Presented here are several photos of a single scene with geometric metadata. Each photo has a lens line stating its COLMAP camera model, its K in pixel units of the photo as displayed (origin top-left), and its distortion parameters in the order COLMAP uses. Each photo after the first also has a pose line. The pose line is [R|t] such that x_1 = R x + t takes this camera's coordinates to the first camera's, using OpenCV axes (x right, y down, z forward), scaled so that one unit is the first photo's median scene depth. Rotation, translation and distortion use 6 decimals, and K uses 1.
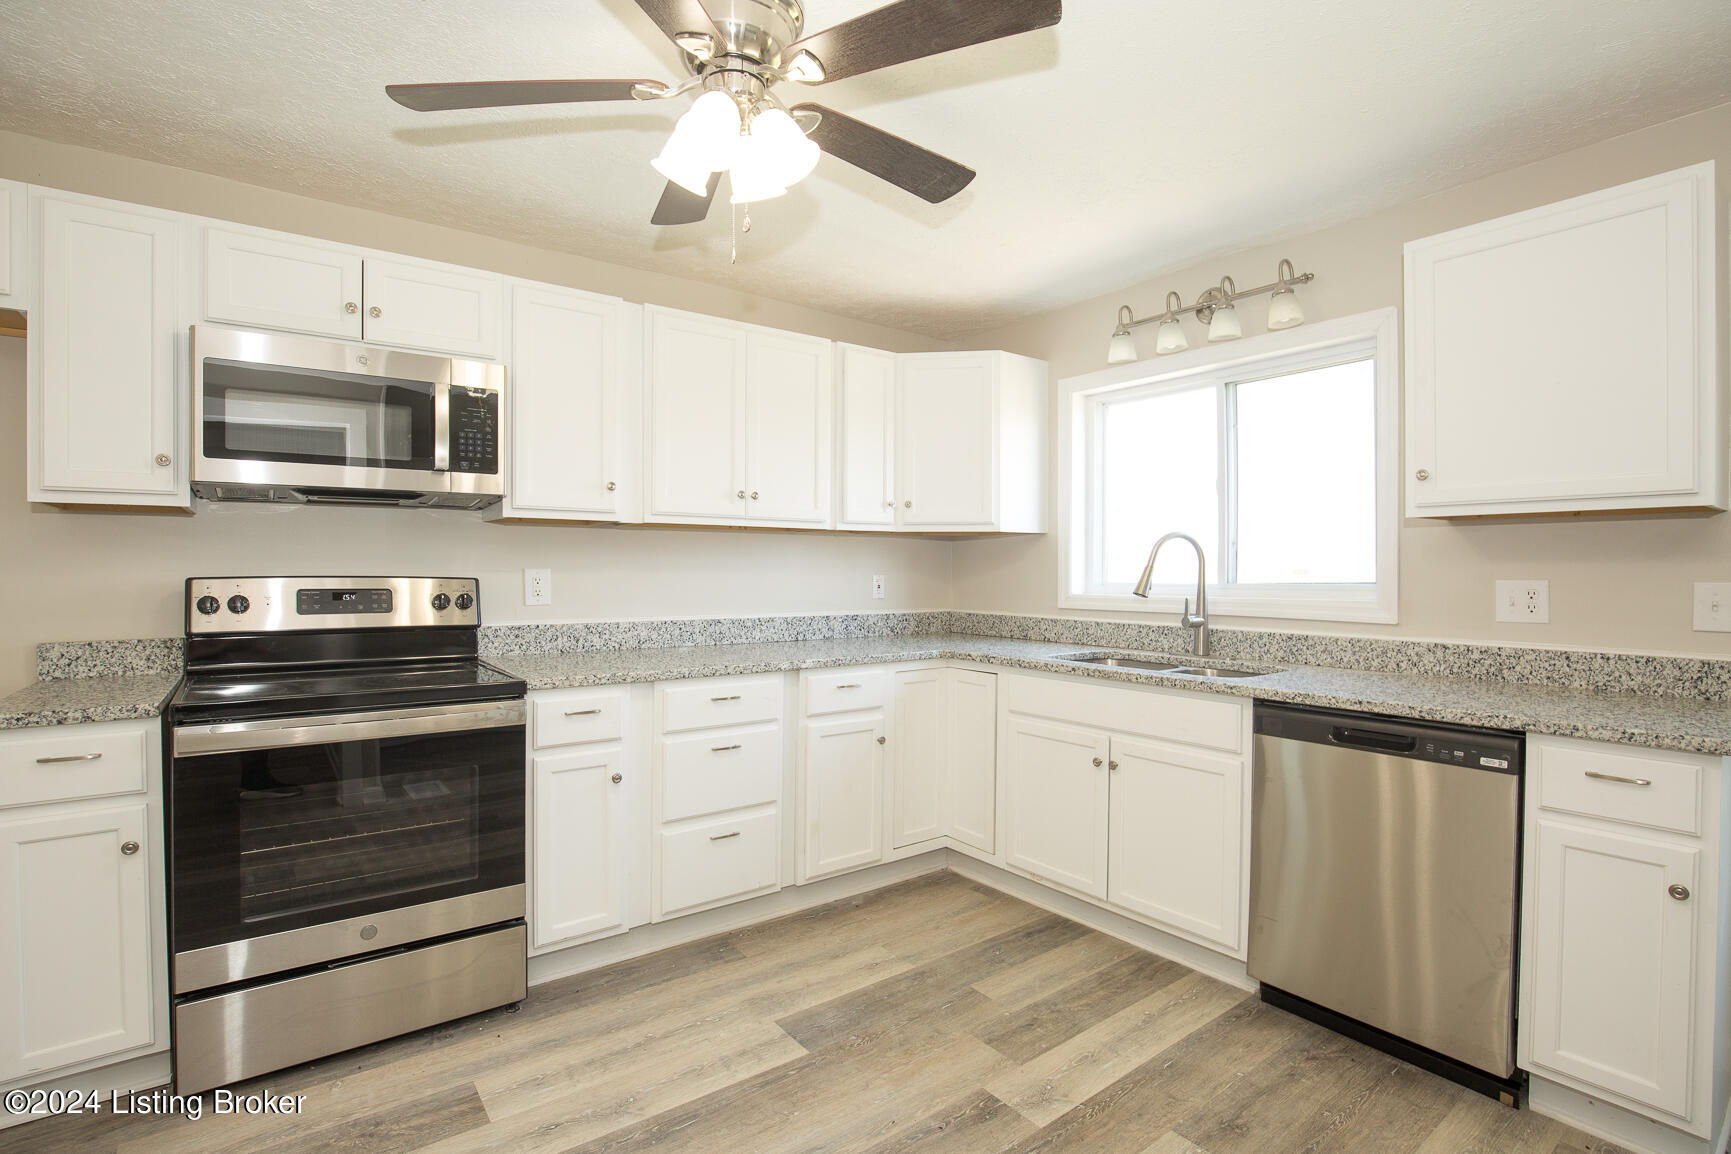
lens RADIAL K [[803.7, 0, 877.3], [0, 803.7, 574.2], [0, 0, 1]] dist [-0.031413, 0.001412]
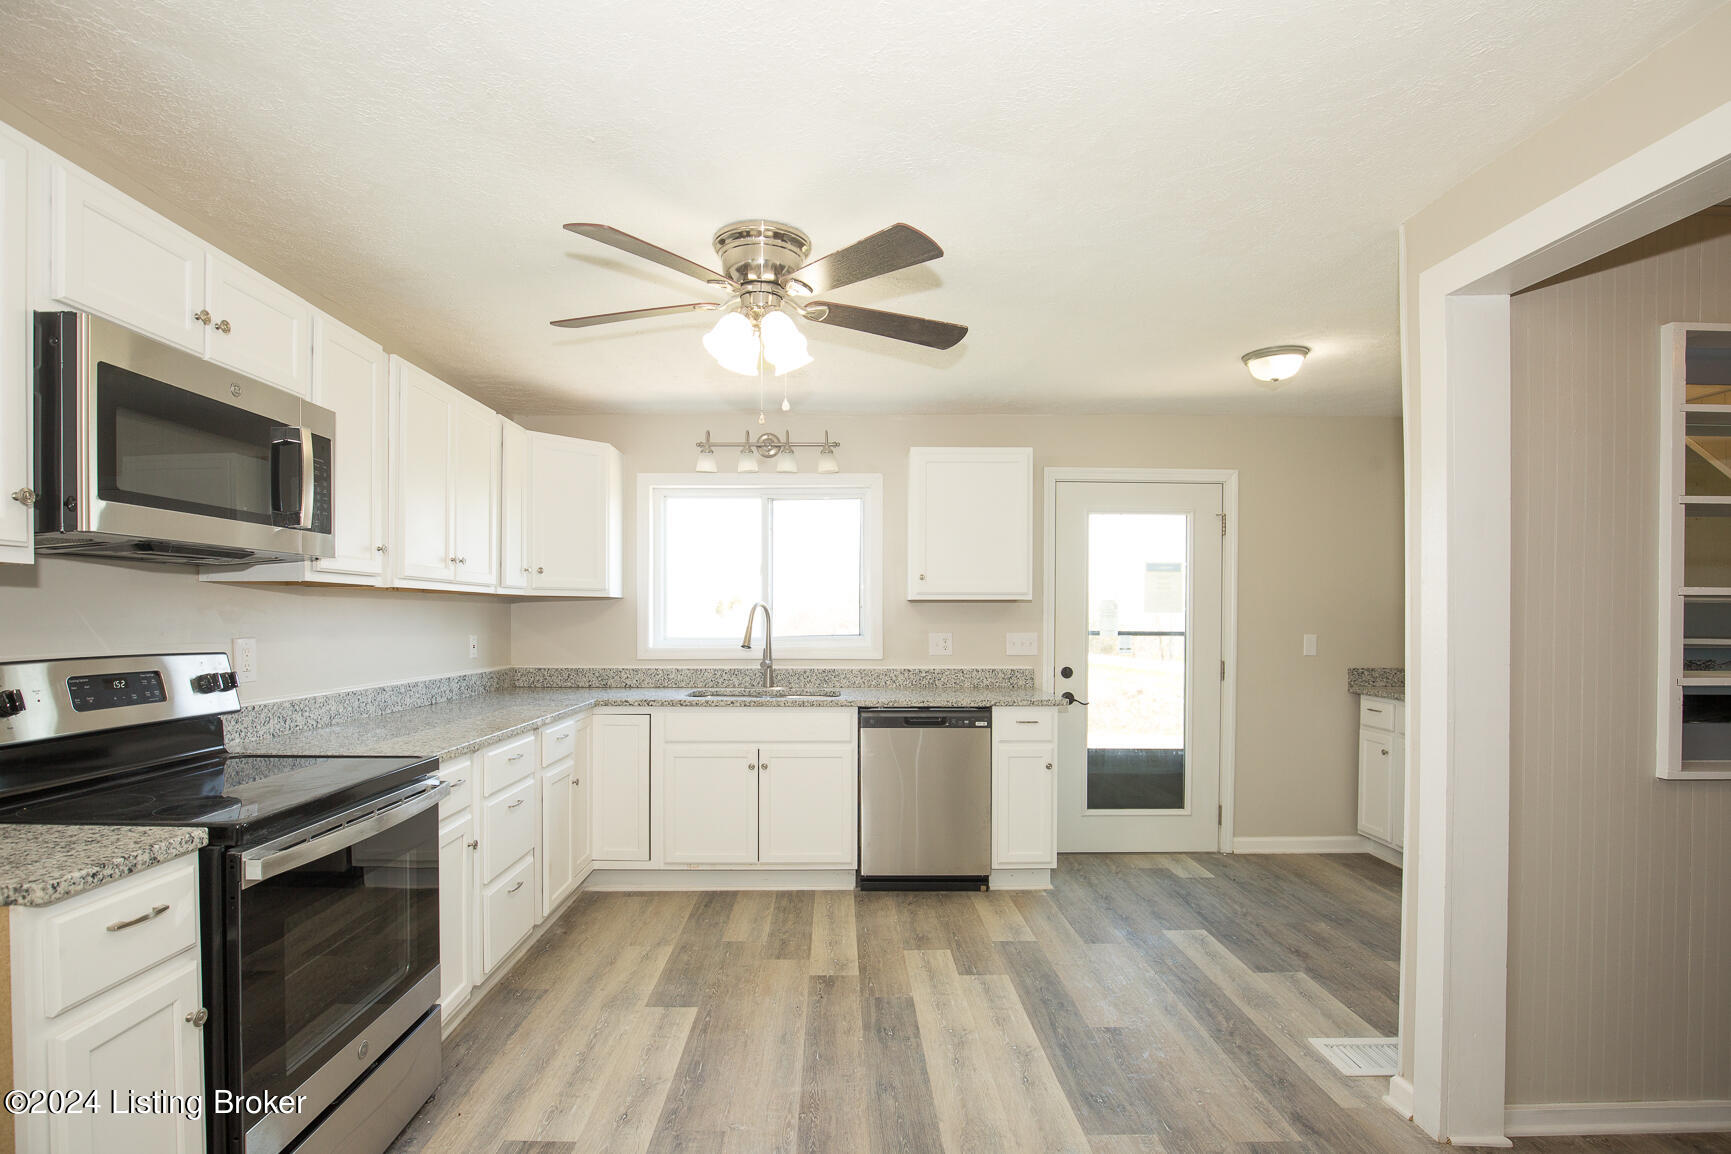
lens RADIAL K [[803.7, 0, 843.1], [0, 803.7, 616.7], [0, 0, 1]] dist [-0.031413, 0.001412]
pose [[0.606507, -0.002882, 0.795073, -0.823061], [0.006505, 0.999978, -0.001337, -0.028396], [-0.795051, 0.005983, 0.606512, 0.014031]]
